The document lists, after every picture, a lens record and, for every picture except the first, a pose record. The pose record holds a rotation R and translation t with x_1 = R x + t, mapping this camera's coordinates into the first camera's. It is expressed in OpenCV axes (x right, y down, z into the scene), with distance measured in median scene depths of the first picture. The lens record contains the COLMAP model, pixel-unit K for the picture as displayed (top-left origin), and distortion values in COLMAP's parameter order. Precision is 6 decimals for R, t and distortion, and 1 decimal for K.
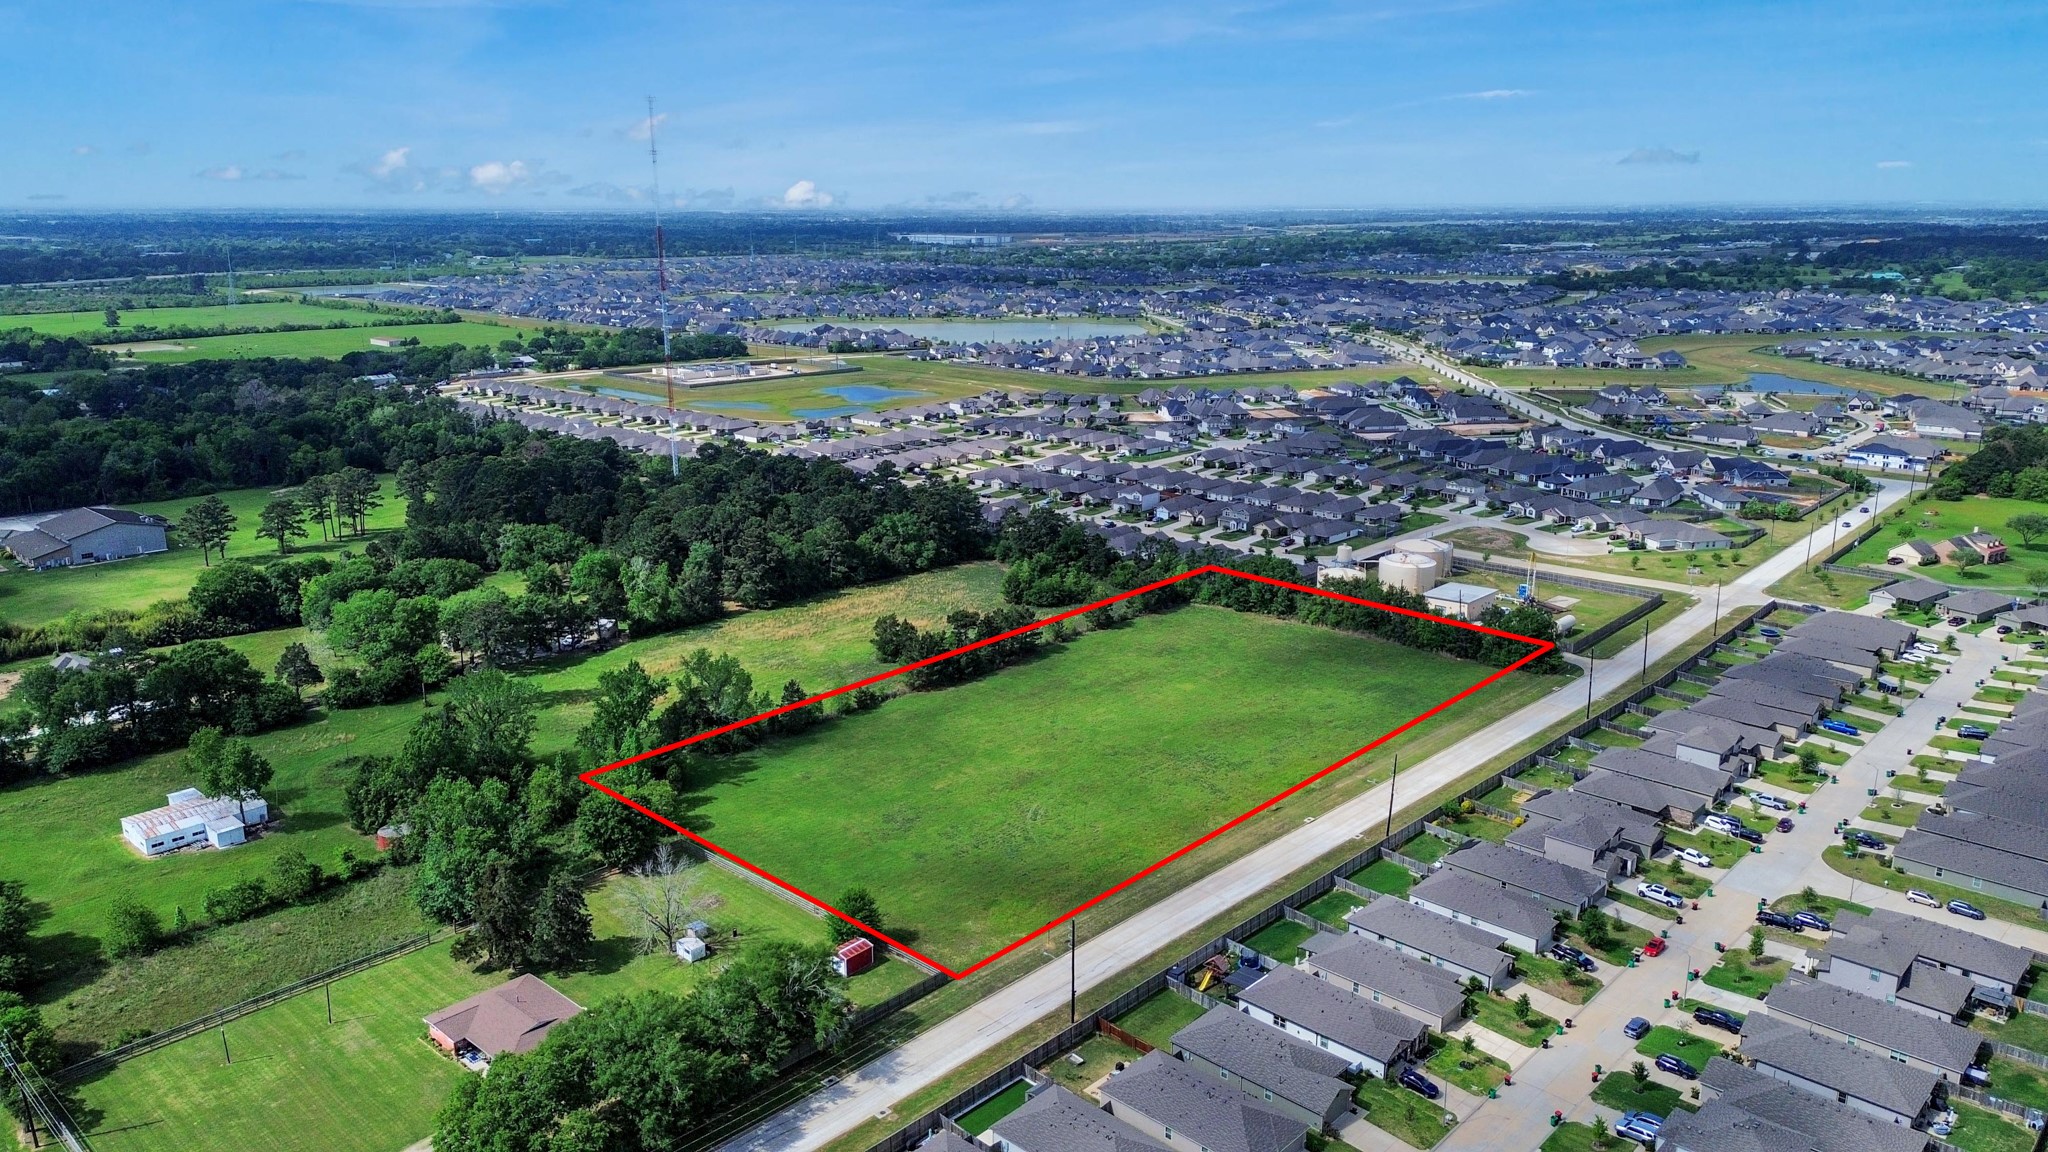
lens RADIAL K [[1437.4, 0, 1018.2], [0, 1437.4, 577.0], [0, 0, 1]] dist [0.074709, -0.068456]
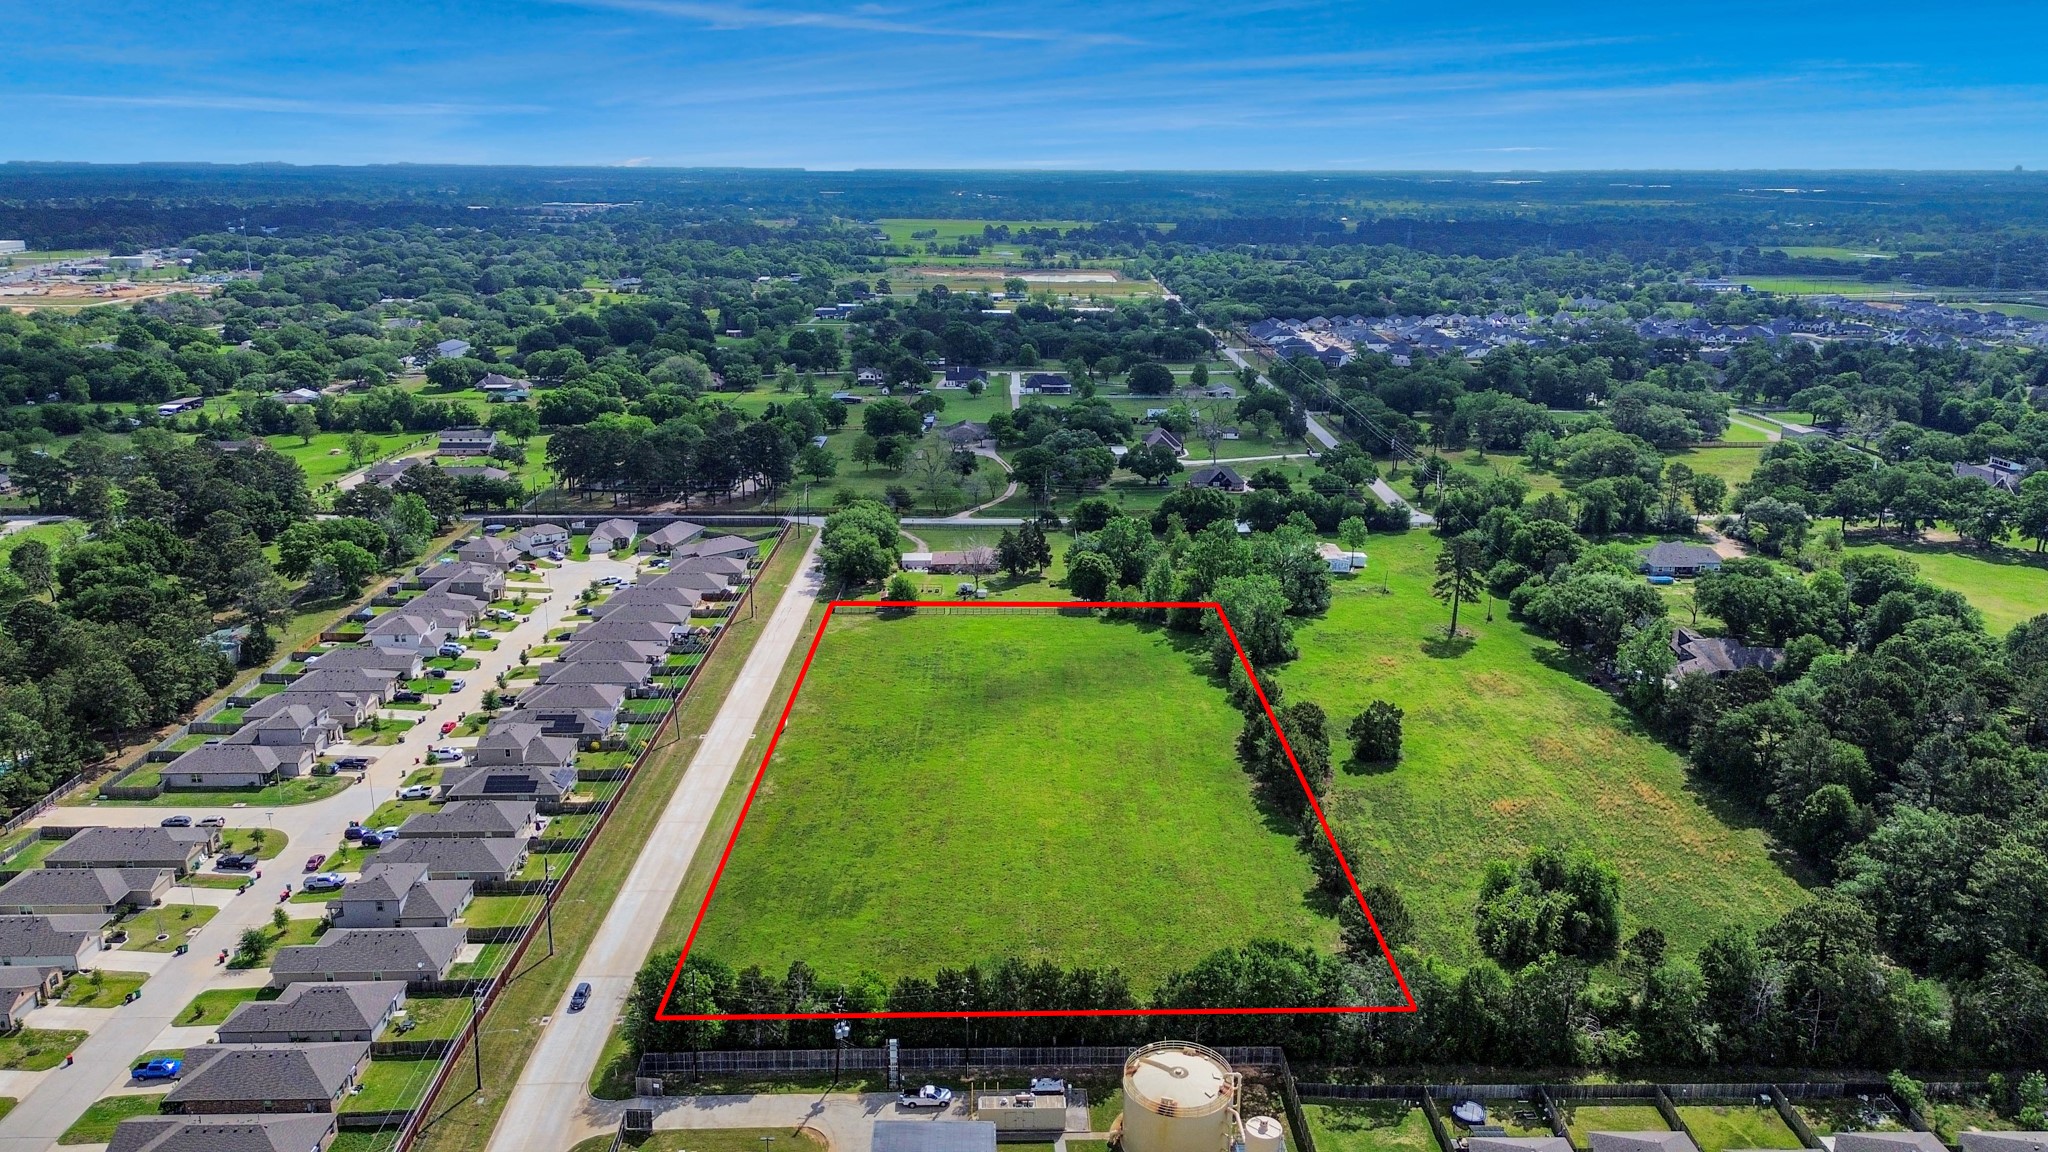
lens RADIAL K [[1437.4, 0, 1021.8], [0, 1437.4, 567.6], [0, 0, 1]] dist [0.074709, -0.068456]
pose [[-0.714262, 0.190058, -0.673578, 0.568740], [-0.177897, 0.881510, 0.437370, -0.347045], [0.676892, 0.432224, -0.595819, 1.274563]]
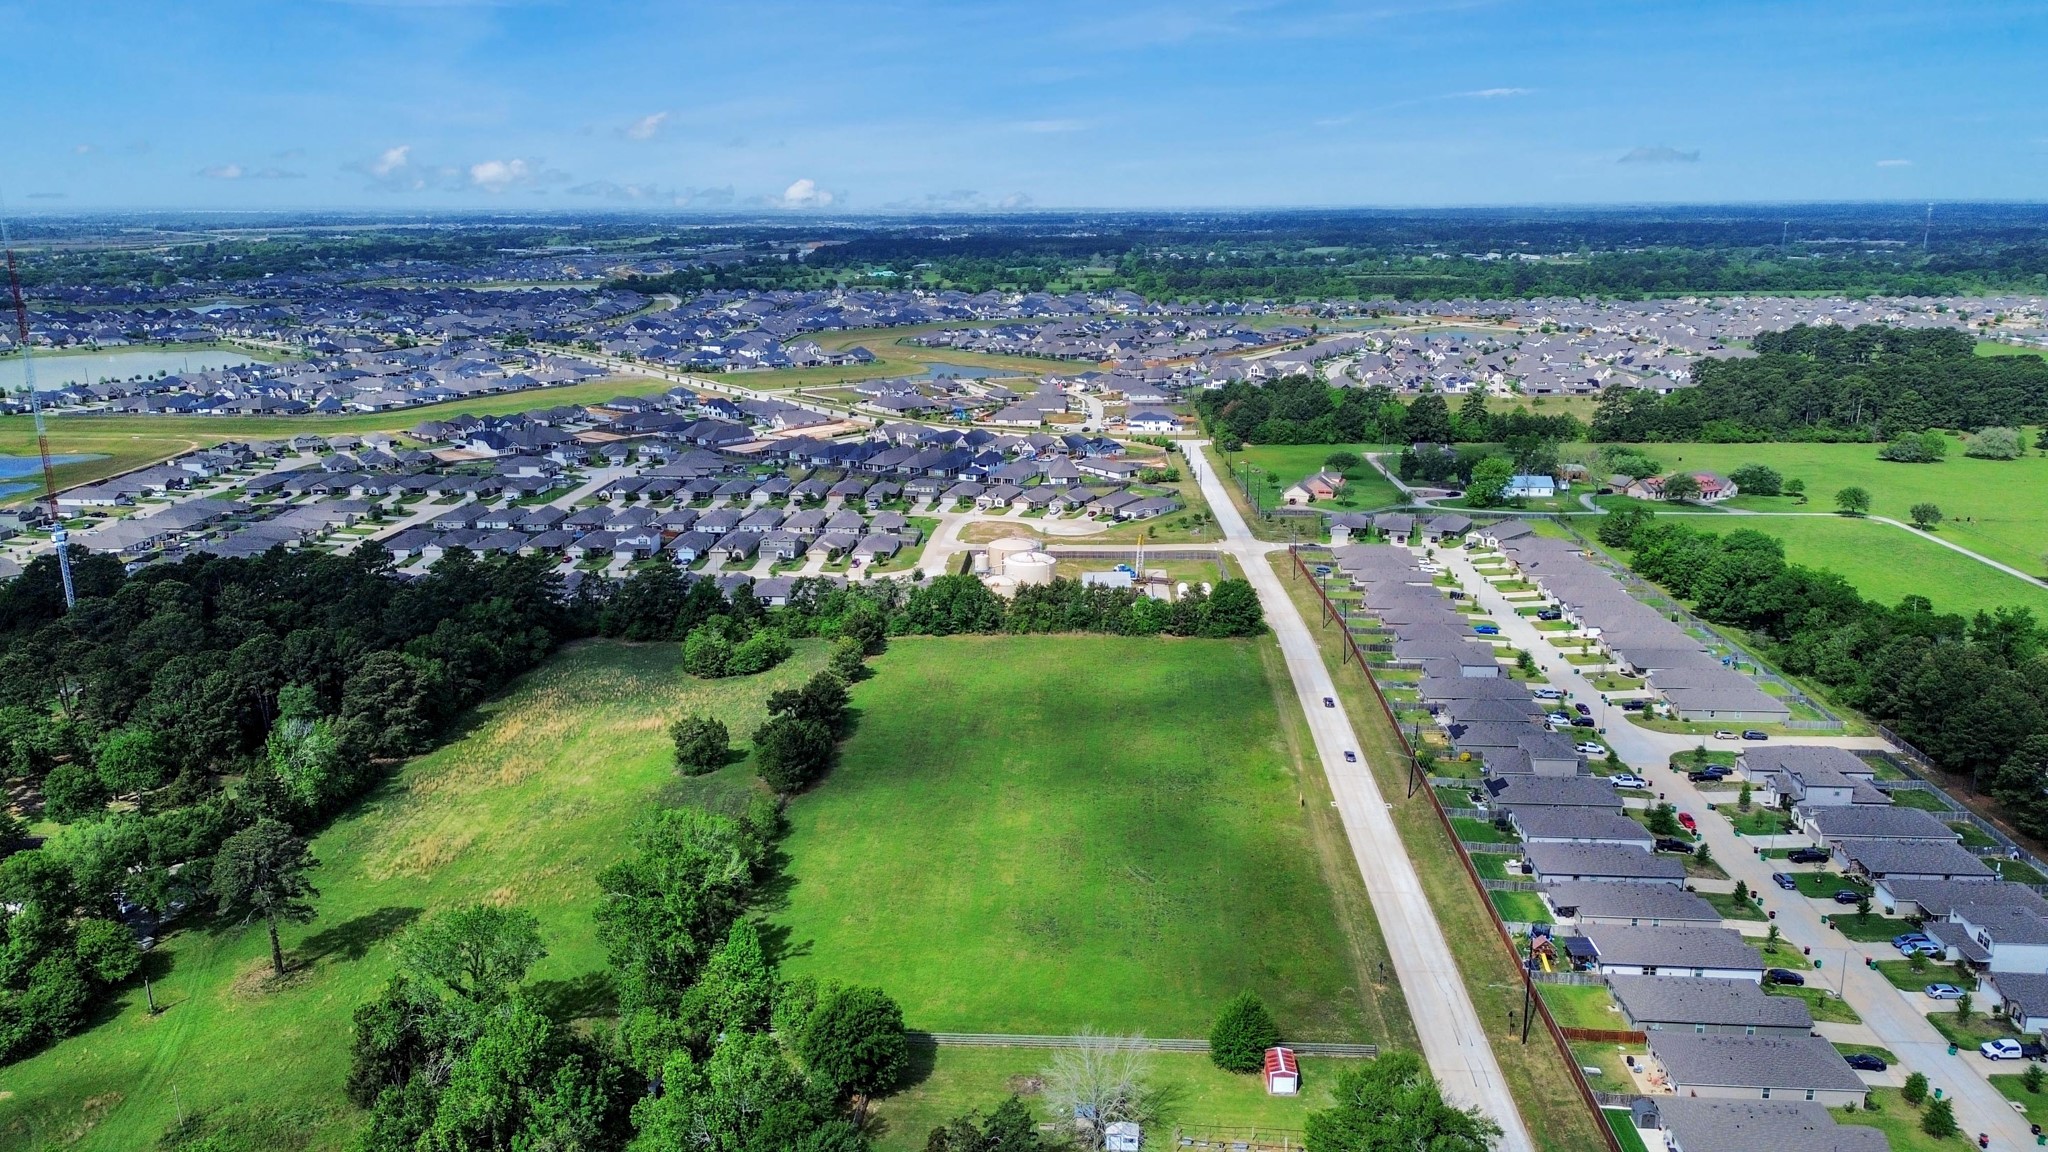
lens RADIAL K [[1437.4, 0, 1023.3], [0, 1437.4, 585.1], [0, 0, 1]] dist [0.074709, -0.068456]
pose [[0.762852, -0.165651, 0.624993, -0.434681], [0.164057, 0.984581, 0.060714, -0.064457], [-0.625413, 0.056219, 0.778266, 0.230970]]
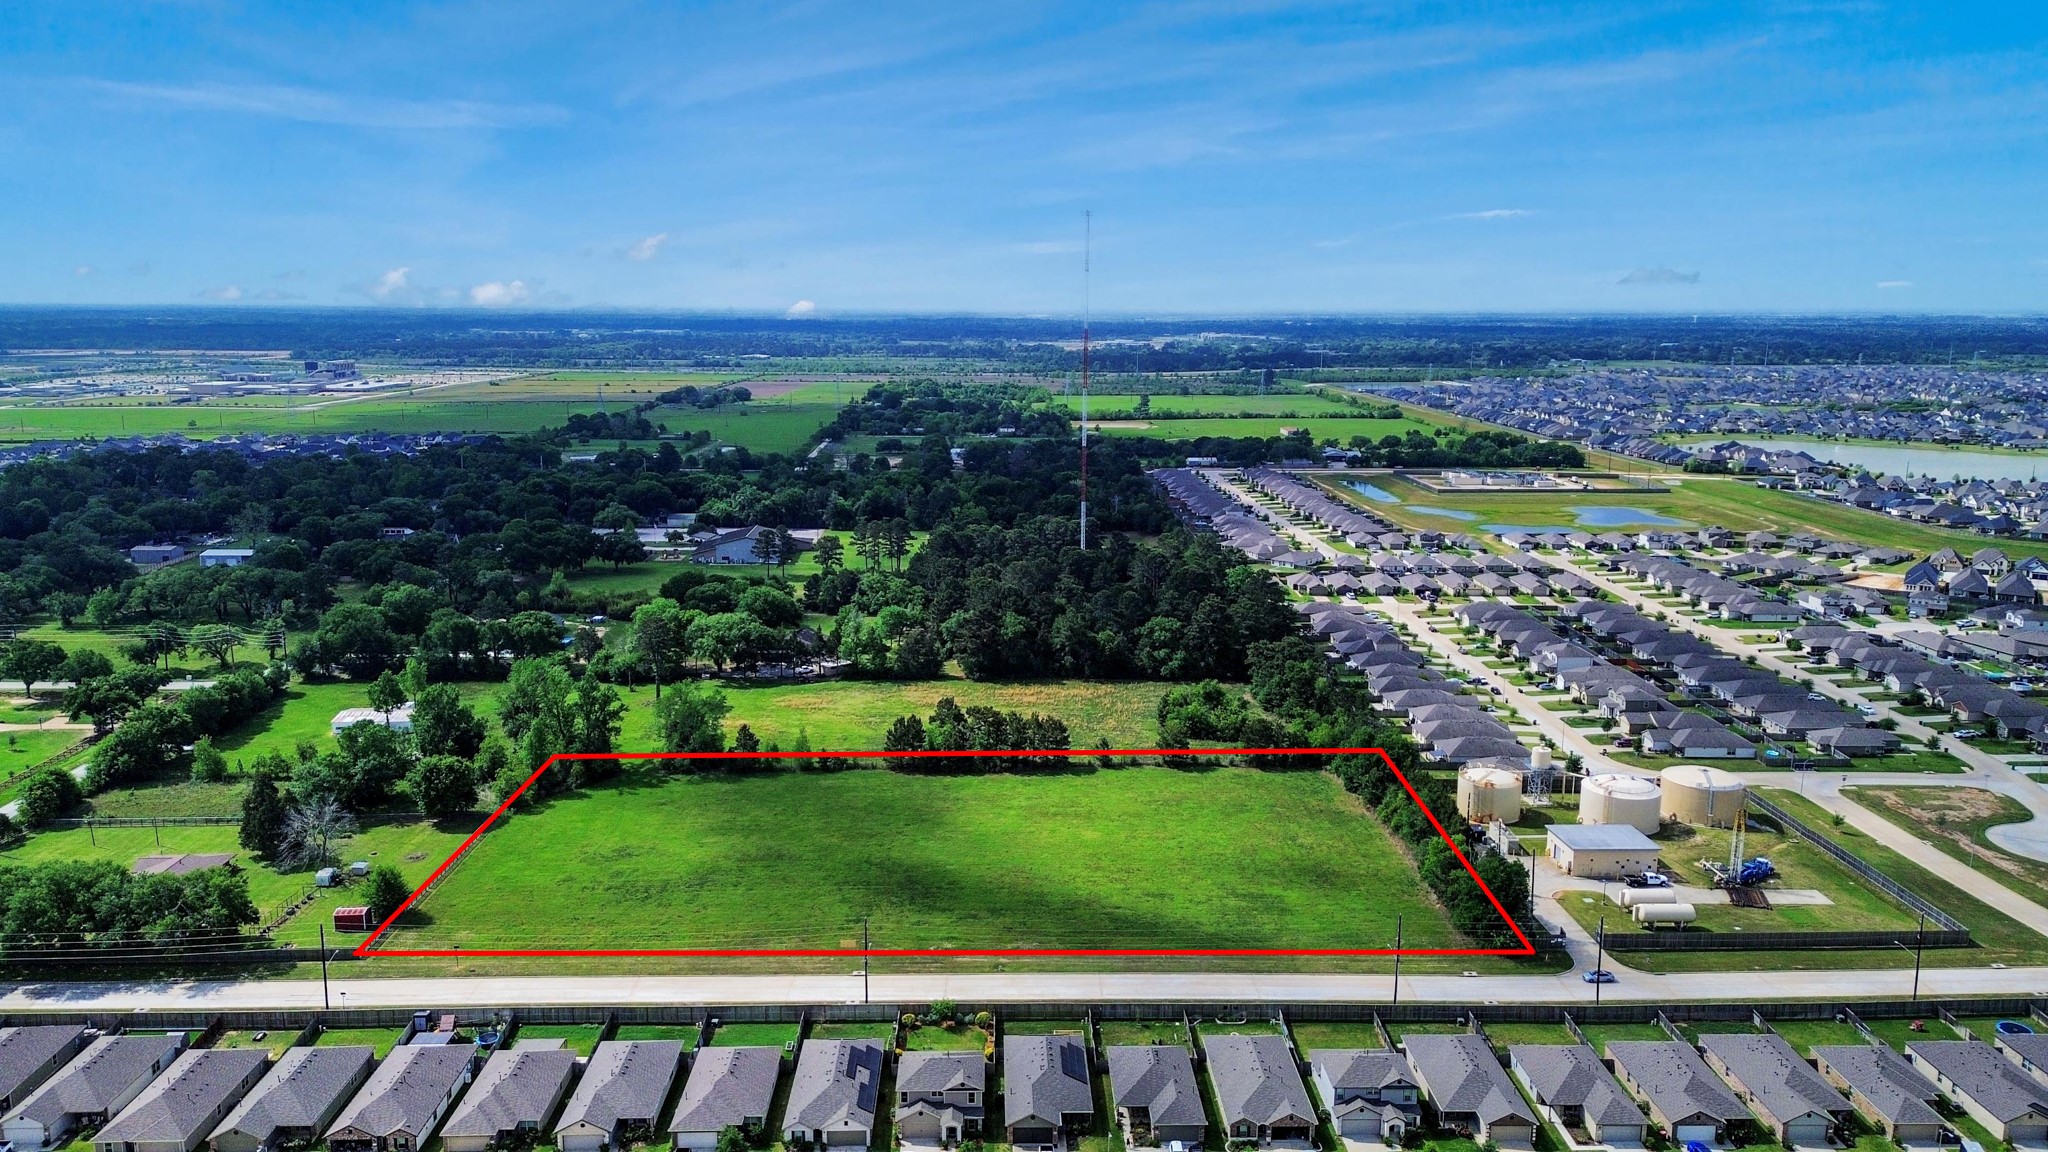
lens RADIAL K [[1437.4, 0, 1022.7], [0, 1437.4, 577.7], [0, 0, 1]] dist [0.074709, -0.068456]
pose [[0.705355, 0.138373, -0.695218, 0.631160], [-0.185310, 0.982651, 0.007570, -0.073534], [0.684204, 0.123491, 0.718760, 0.281466]]
